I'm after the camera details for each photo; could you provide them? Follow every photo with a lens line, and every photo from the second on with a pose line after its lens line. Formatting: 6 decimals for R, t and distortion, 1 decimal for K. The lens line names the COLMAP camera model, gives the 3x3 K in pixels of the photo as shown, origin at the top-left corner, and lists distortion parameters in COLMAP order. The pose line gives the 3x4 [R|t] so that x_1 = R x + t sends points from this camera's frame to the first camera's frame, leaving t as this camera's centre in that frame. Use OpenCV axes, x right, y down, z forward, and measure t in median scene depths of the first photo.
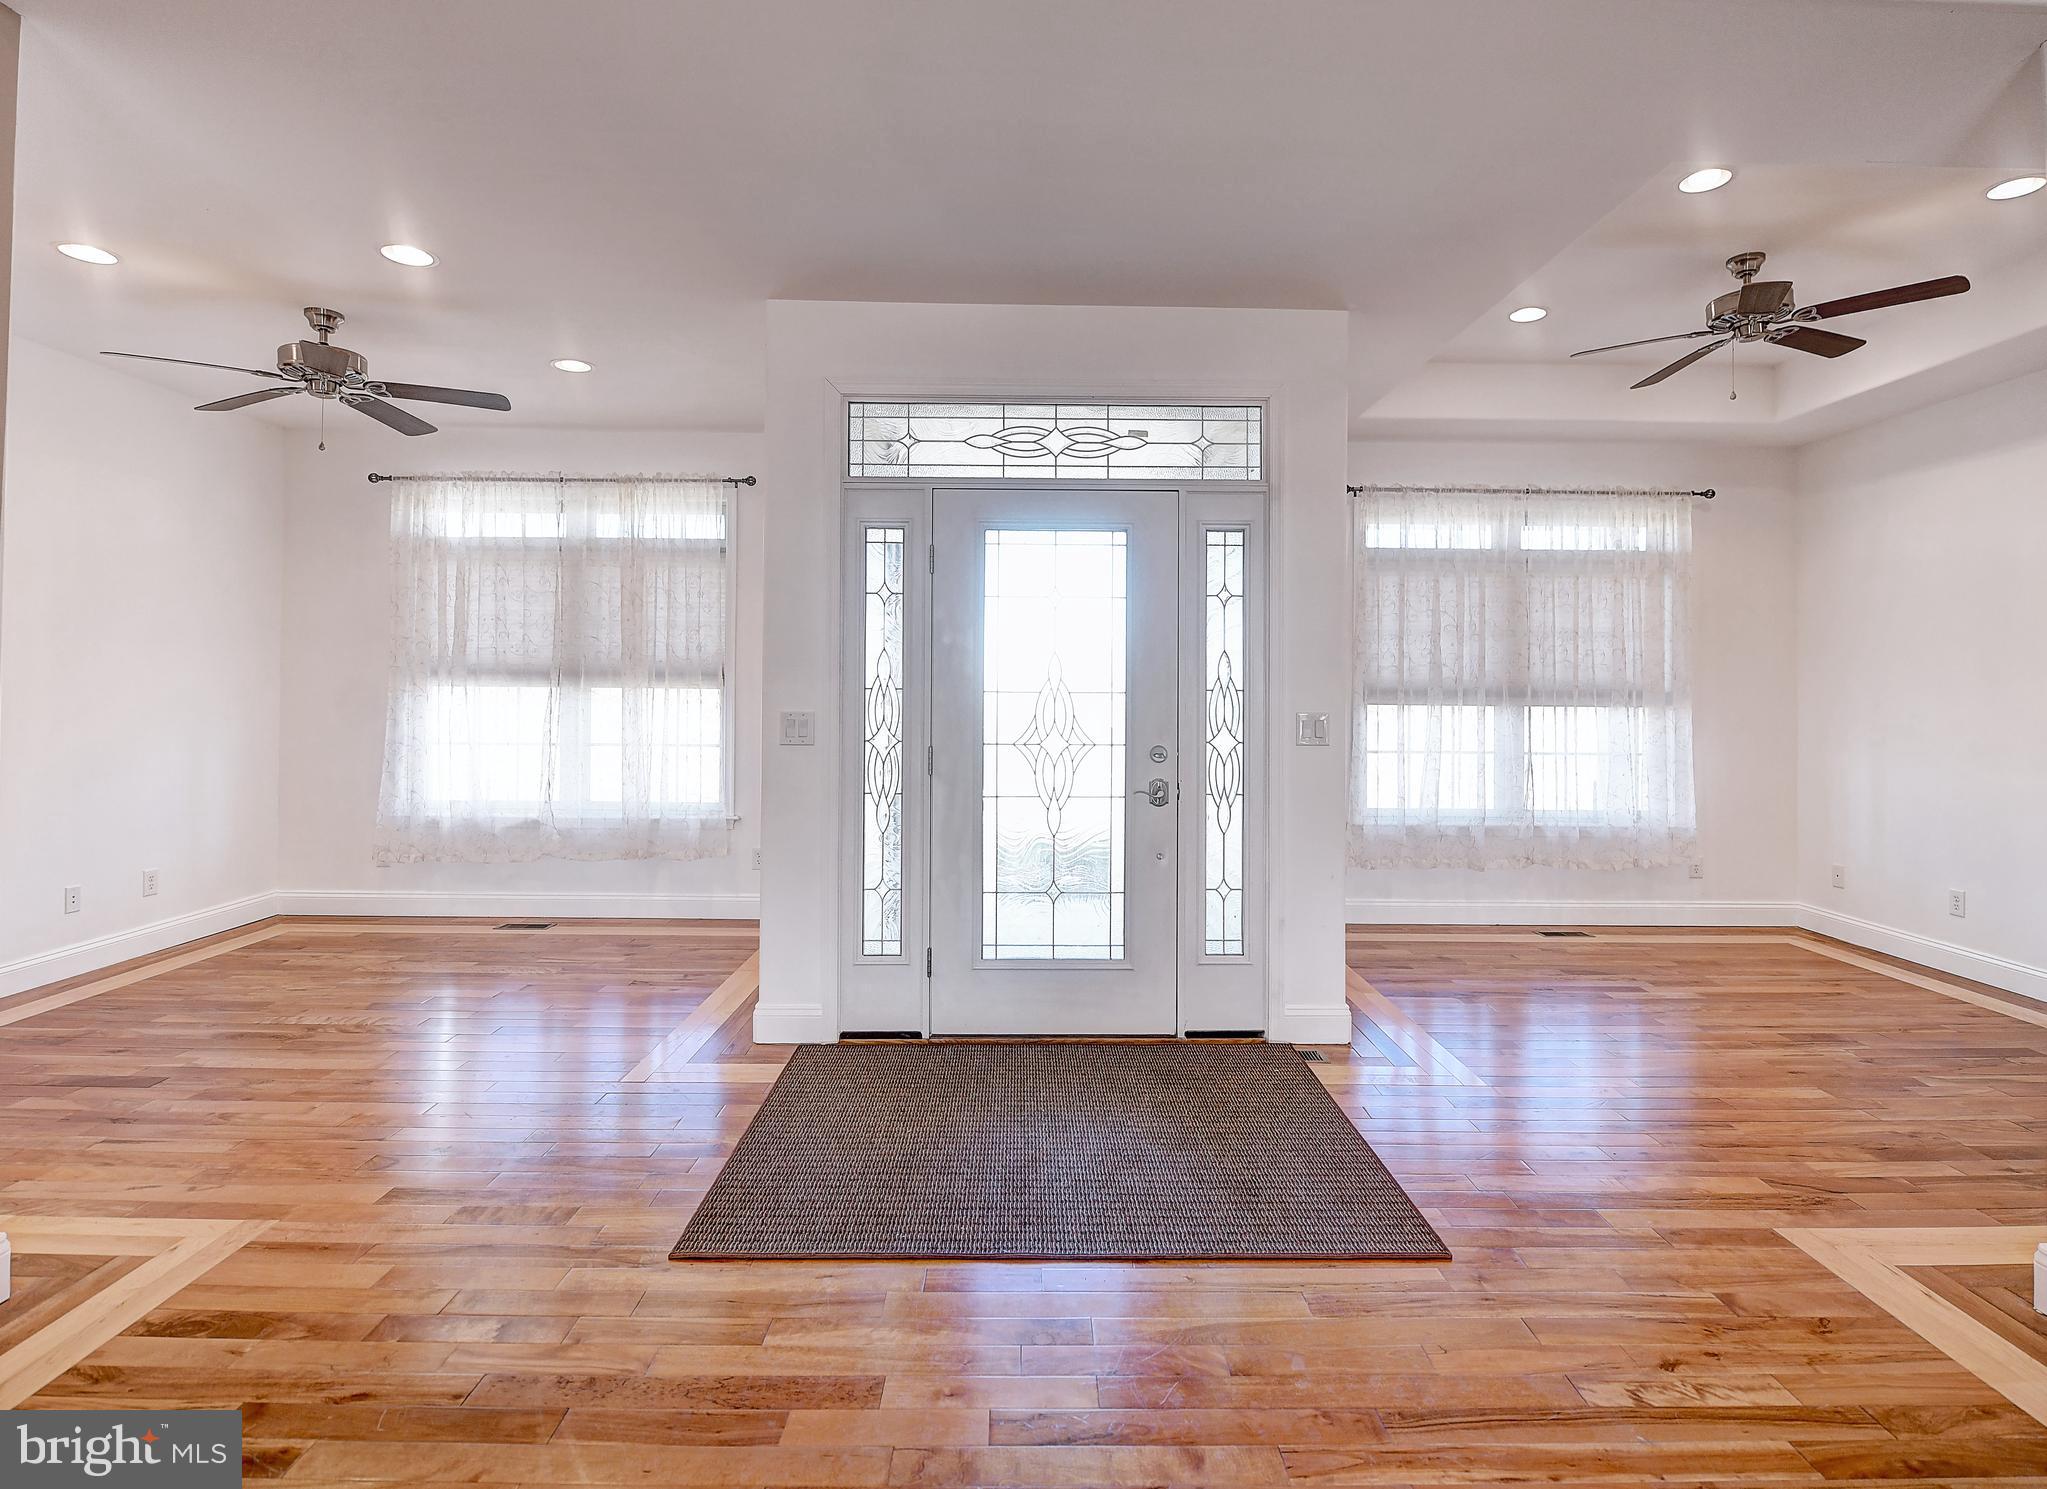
lens RADIAL K [[1011.9, 0, 1036.8], [0, 1011.9, 679.9], [0, 0, 1]] dist [-0.018697, -0.000444]
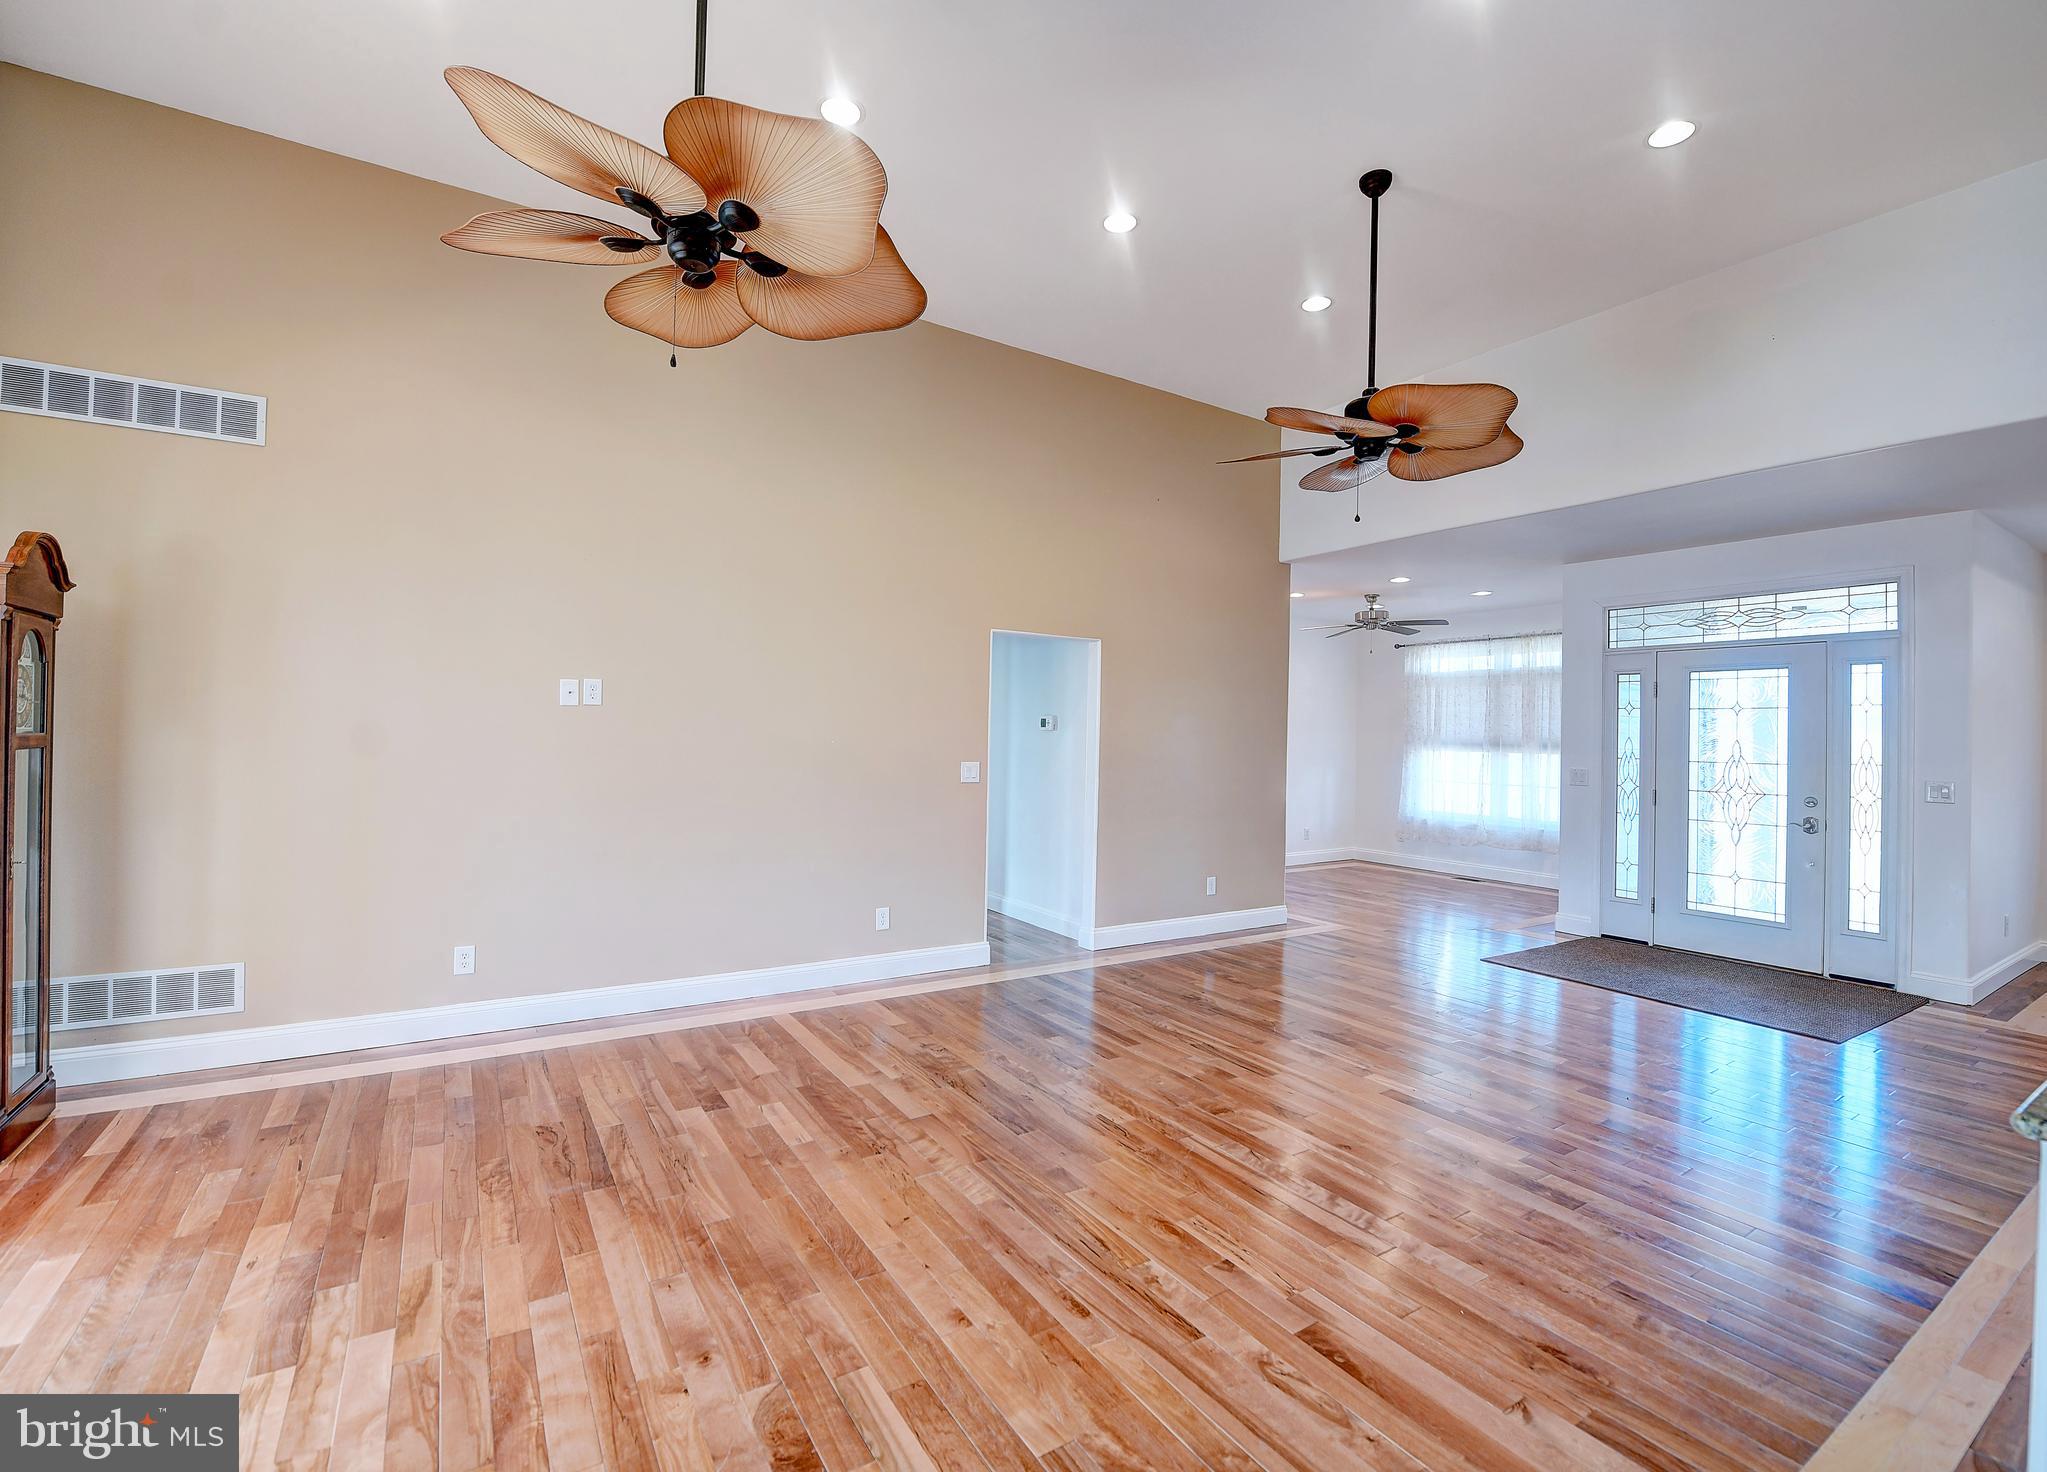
lens RADIAL K [[898.6, 0, 1023.6], [0, 898.6, 735.1], [0, 0, 1]] dist [-0.005488, -0.000634]
pose [[0.539039, 0.002335, -0.842278, 0.652315], [-0.004847, 0.999988, -0.000330, -0.028936], [0.842267, 0.004260, 0.539044, -0.864626]]
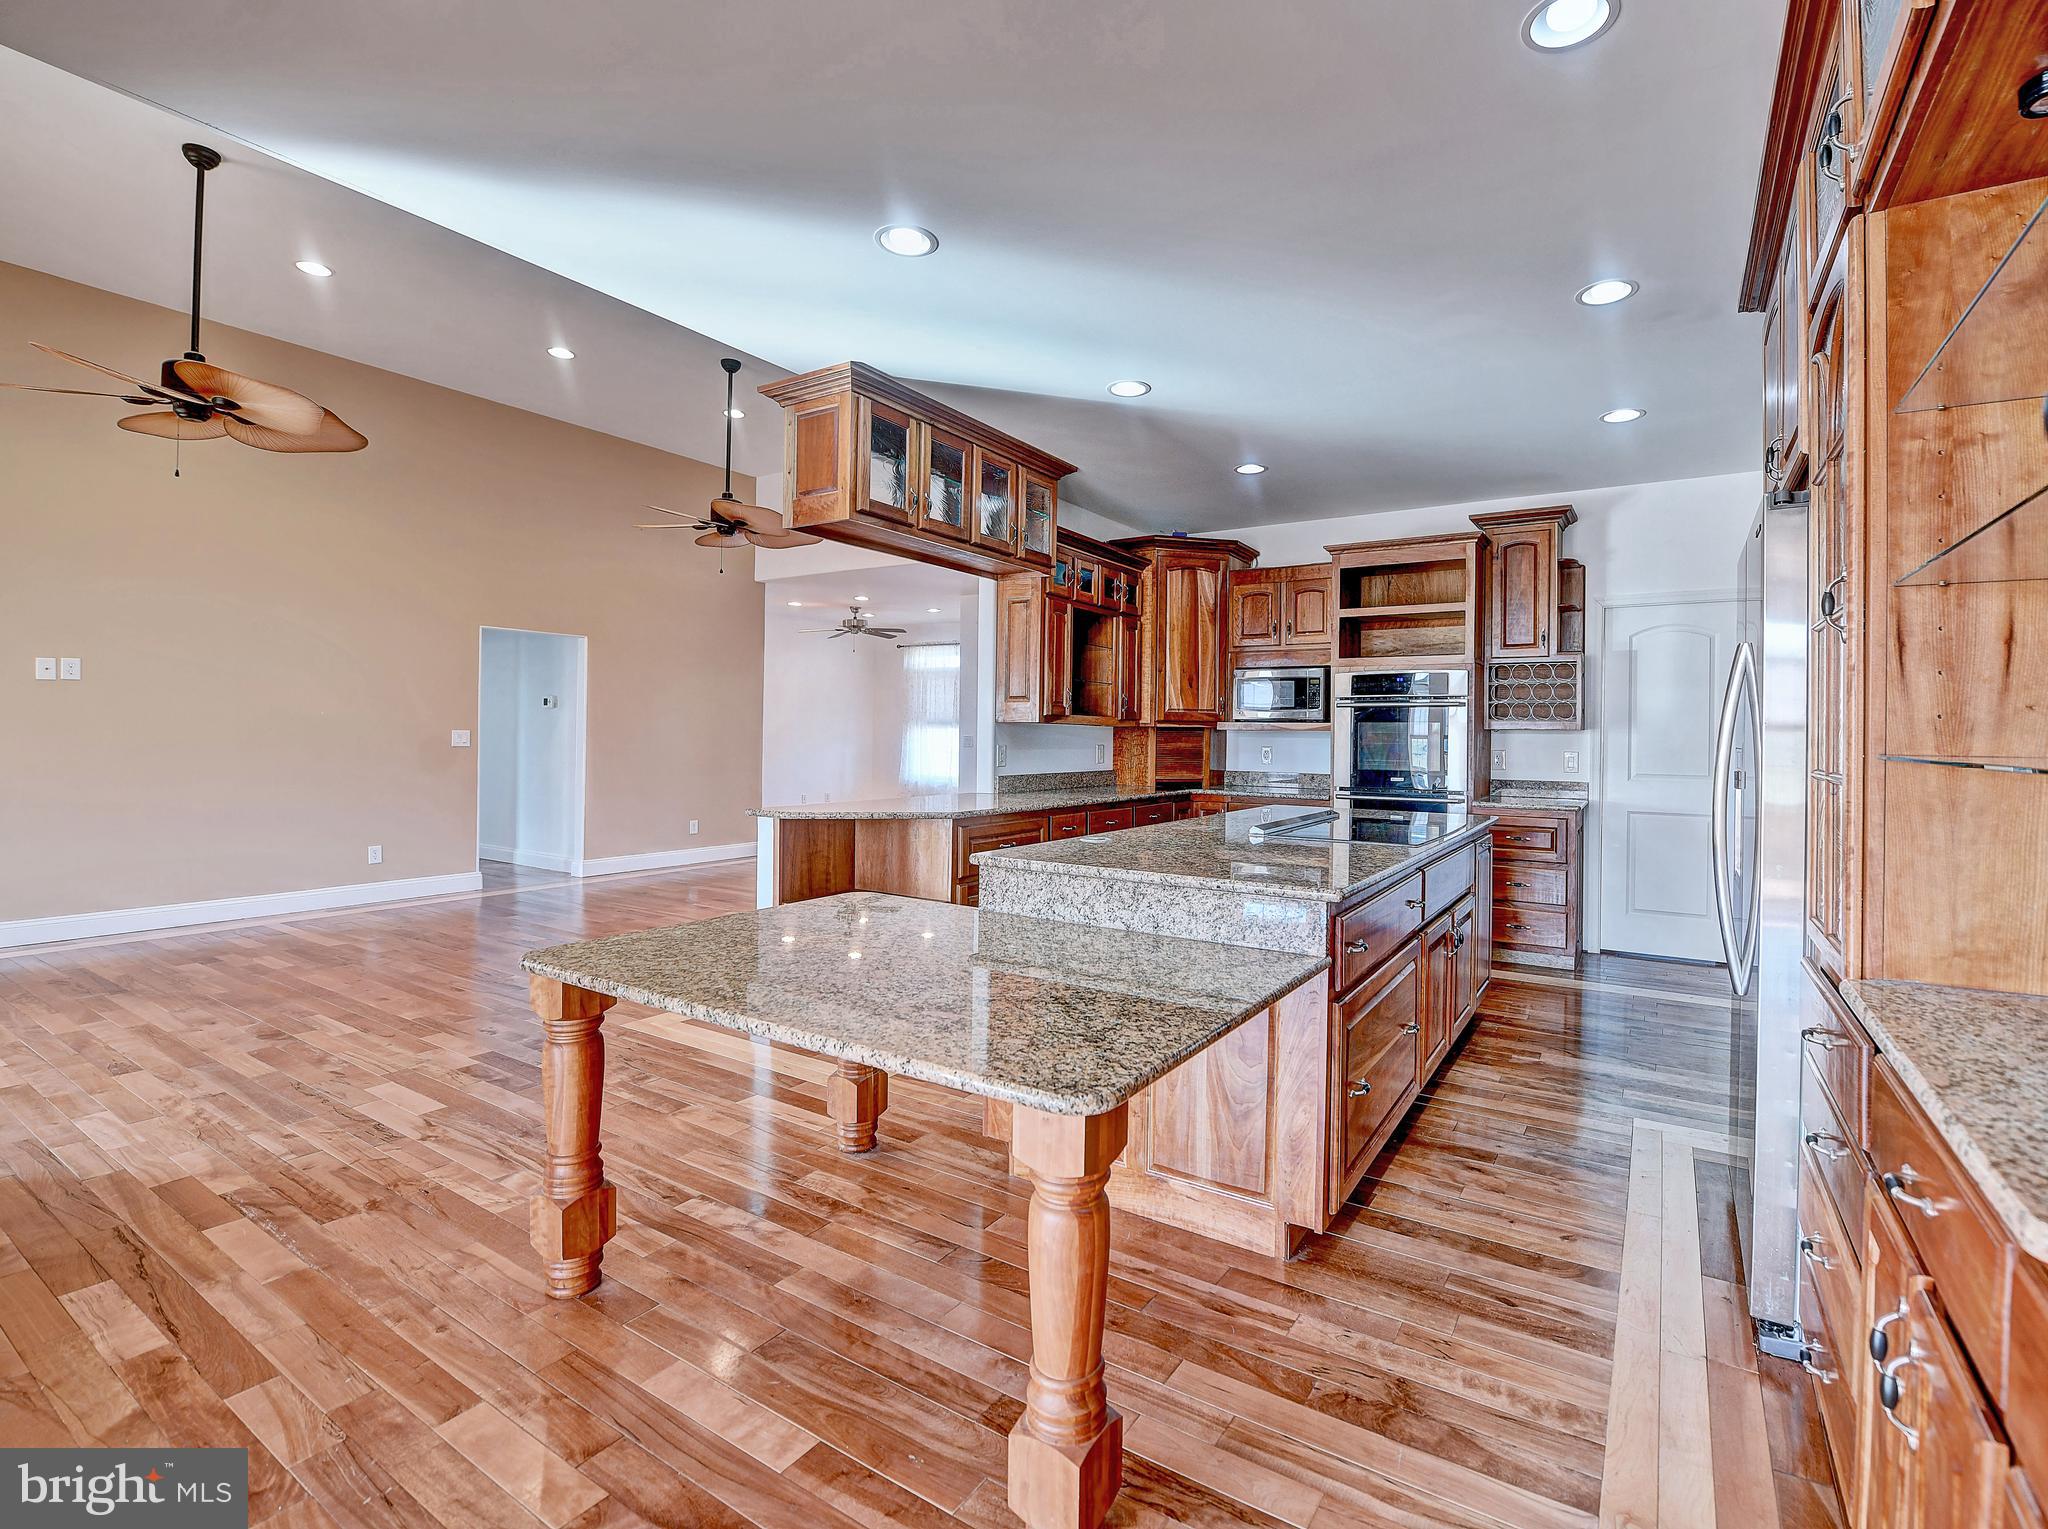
lens RADIAL K [[920.5, 0, 1070.2], [0, 920.5, 736.0], [0, 0, 1]] dist [0.000935, -0.000313]
pose [[0.848201, 0.001535, -0.529672, 1.370696], [0.002932, 0.999967, 0.007593, 0.010761], [0.529666, -0.007993, 0.848168, -1.073967]]
